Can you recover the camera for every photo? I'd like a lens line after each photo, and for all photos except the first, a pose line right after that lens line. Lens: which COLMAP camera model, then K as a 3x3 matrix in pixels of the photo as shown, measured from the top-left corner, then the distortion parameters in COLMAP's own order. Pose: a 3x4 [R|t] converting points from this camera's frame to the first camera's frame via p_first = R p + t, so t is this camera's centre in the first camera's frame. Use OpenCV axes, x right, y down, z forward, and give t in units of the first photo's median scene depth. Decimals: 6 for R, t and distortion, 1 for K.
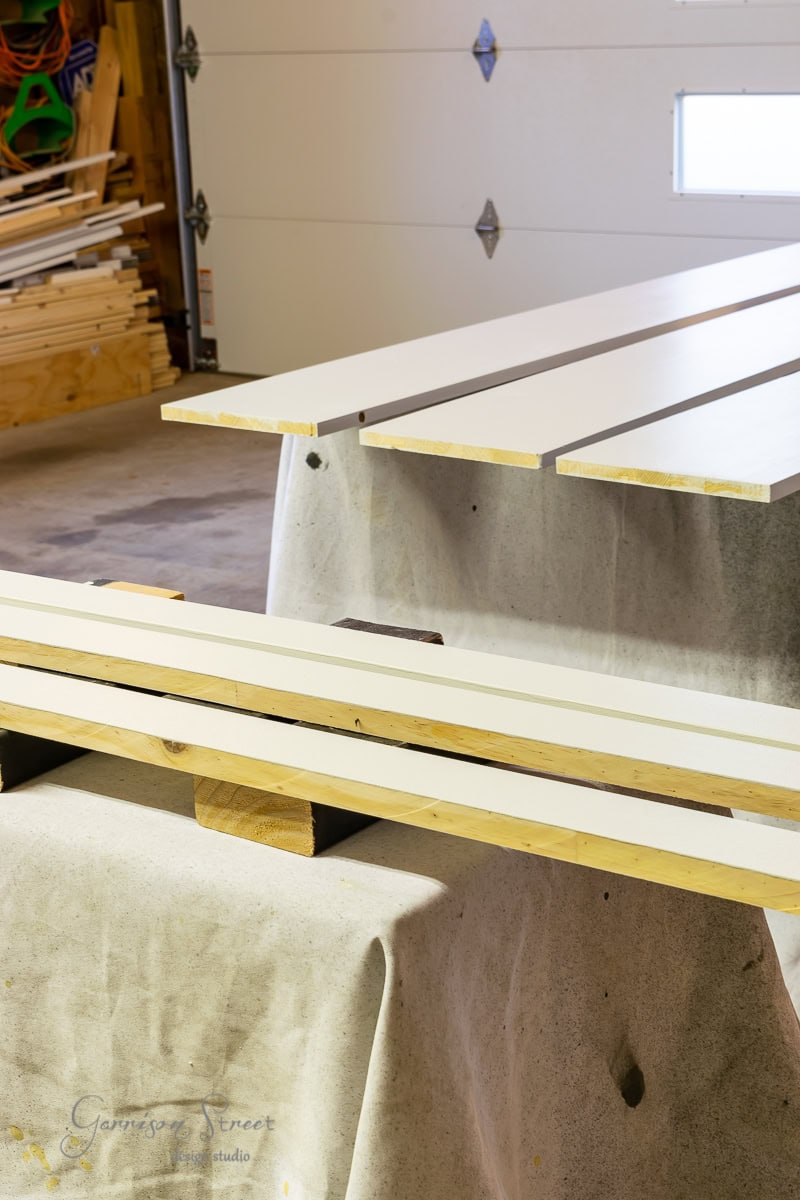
lens RADIAL K [[2133.5, 0, 400.0], [0, 2133.5, 600.0], [0, 0, 1]] dist [0.005439, -0.113914]
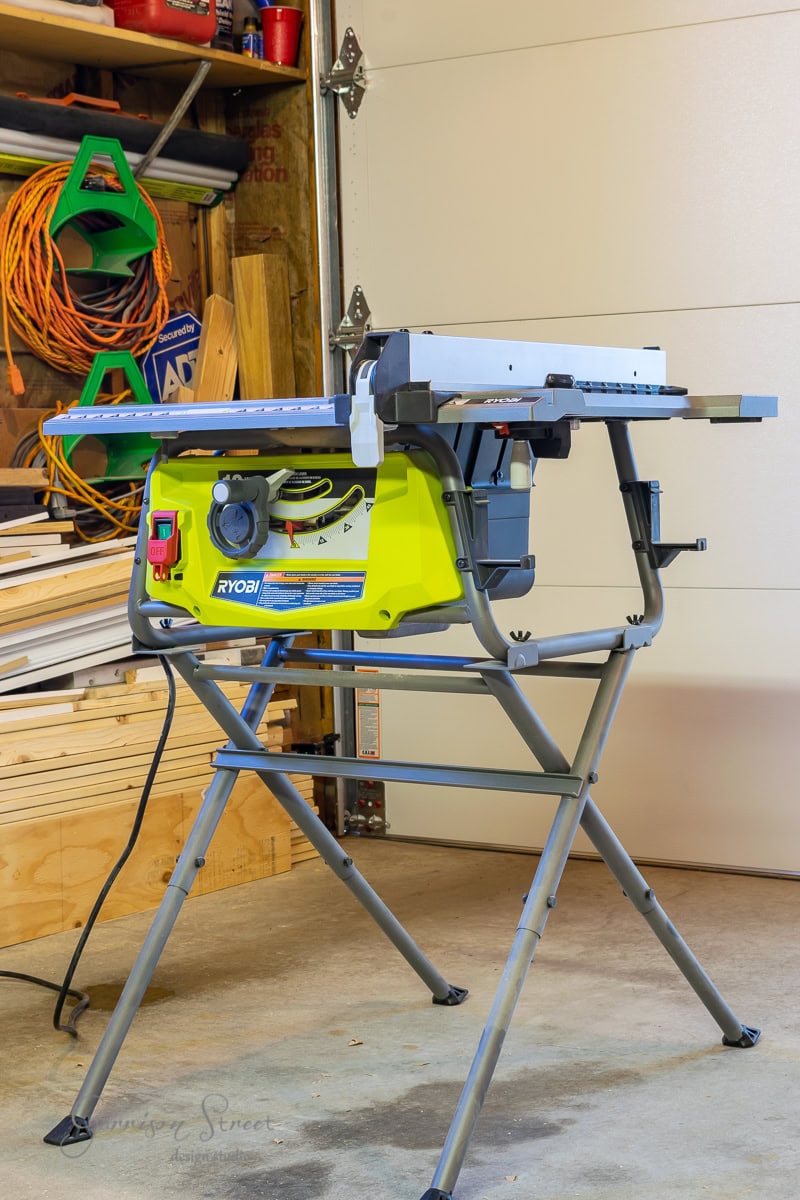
lens RADIAL K [[2133.5, 0, 400.0], [0, 2133.5, 600.0], [0, 0, 1]] dist [0.005439, -0.113914]
pose [[0.998817, 0.009120, 0.047764, -0.116168], [0.001779, 0.974744, -0.223316, -0.037993], [-0.048594, 0.223137, 0.973575, 0.407749]]
